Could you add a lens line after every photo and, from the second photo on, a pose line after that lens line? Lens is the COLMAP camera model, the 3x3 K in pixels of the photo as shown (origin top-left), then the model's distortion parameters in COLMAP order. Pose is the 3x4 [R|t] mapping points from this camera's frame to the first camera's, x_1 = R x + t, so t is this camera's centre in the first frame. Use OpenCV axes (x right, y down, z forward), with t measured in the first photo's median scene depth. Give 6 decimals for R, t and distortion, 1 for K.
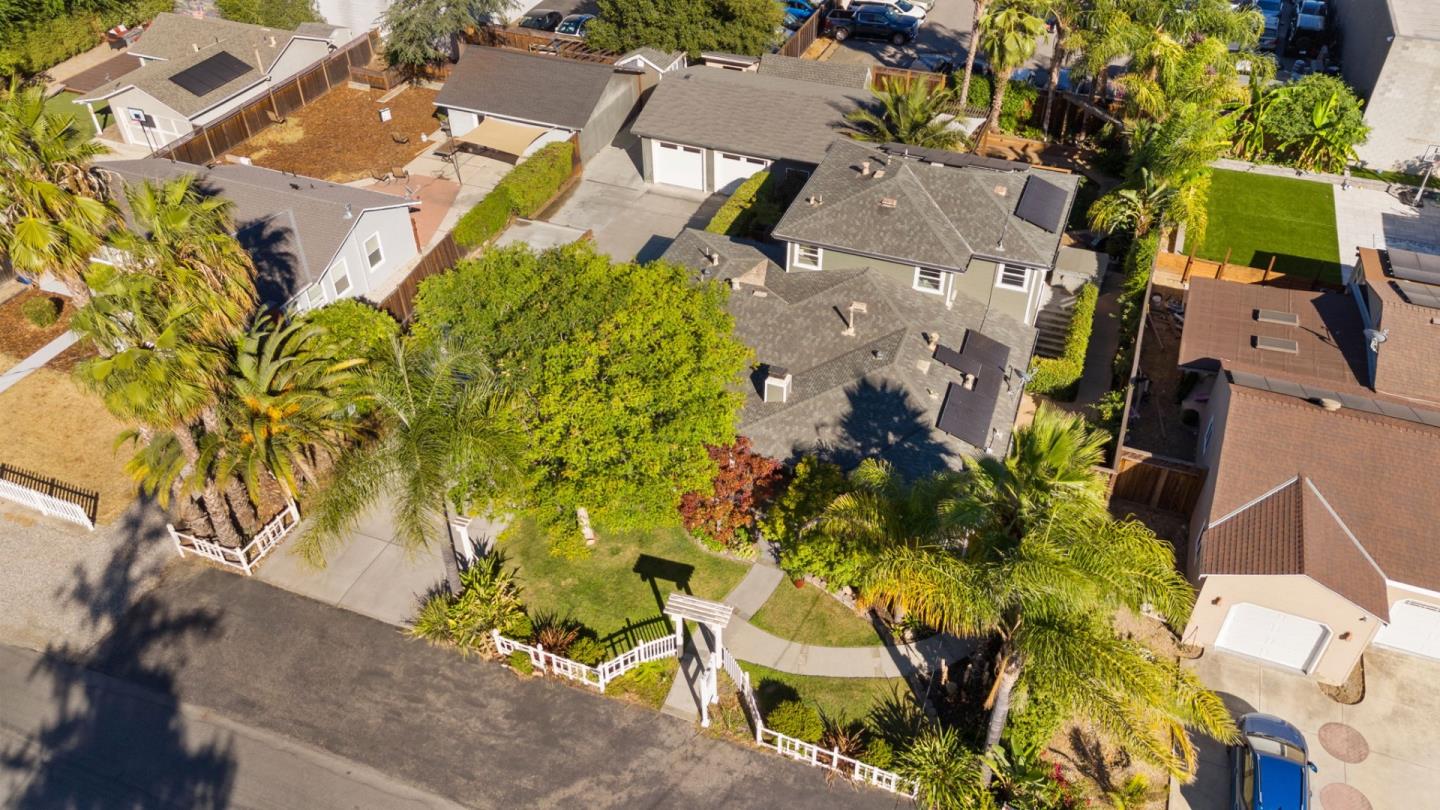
lens RADIAL K [[1070.5, 0, 720.0], [0, 1070.5, 405.0], [0, 0, 1]] dist [0.045700, -0.011180]
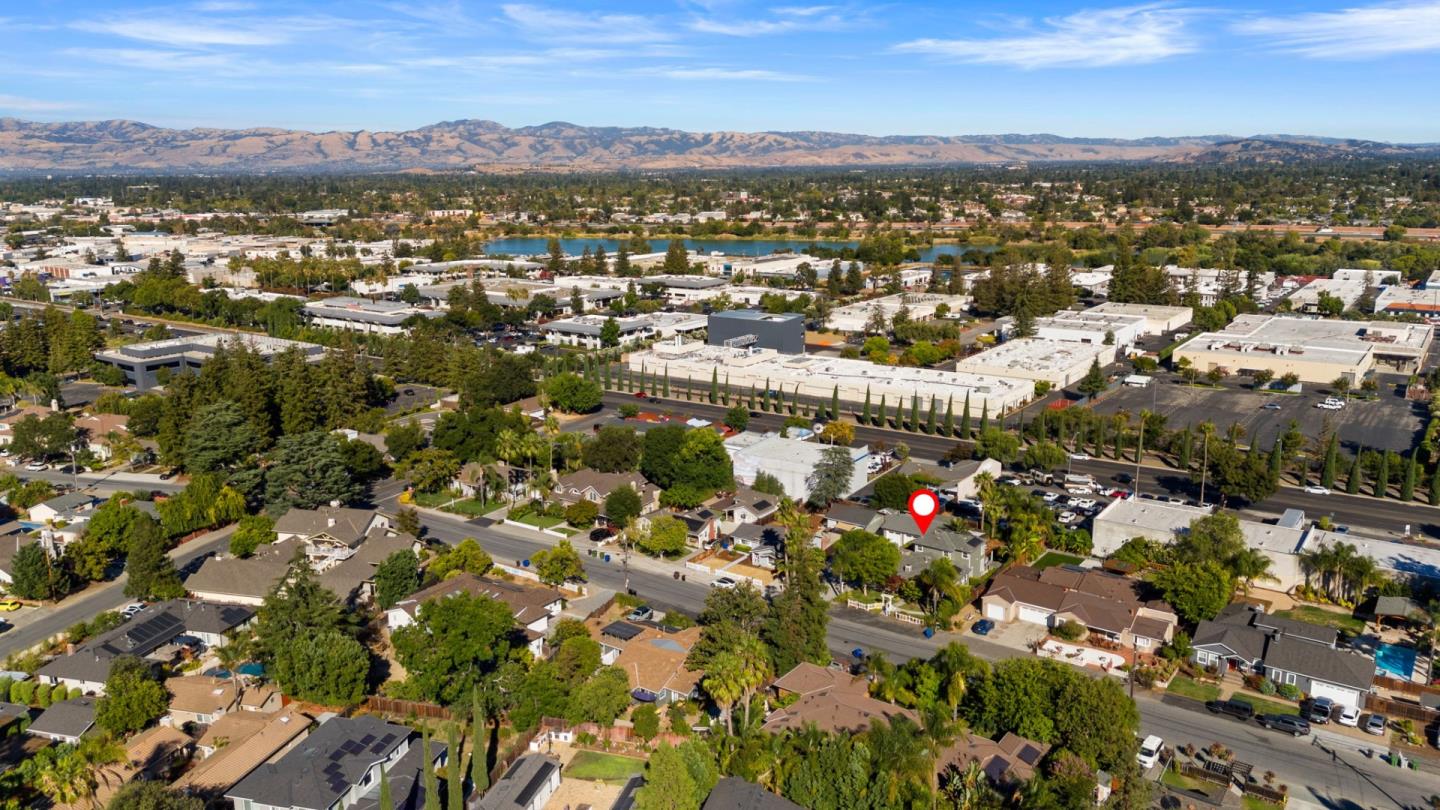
lens RADIAL K [[1063.7, 0, 720.0], [0, 1063.7, 405.0], [0, 0, 1]] dist [0.038145, -0.008288]
pose [[0.970797, 0.056074, -0.233257, 0.183245], [-0.153778, 0.891728, -0.425645, 0.888525], [0.184134, 0.449085, 0.874310, -2.171913]]
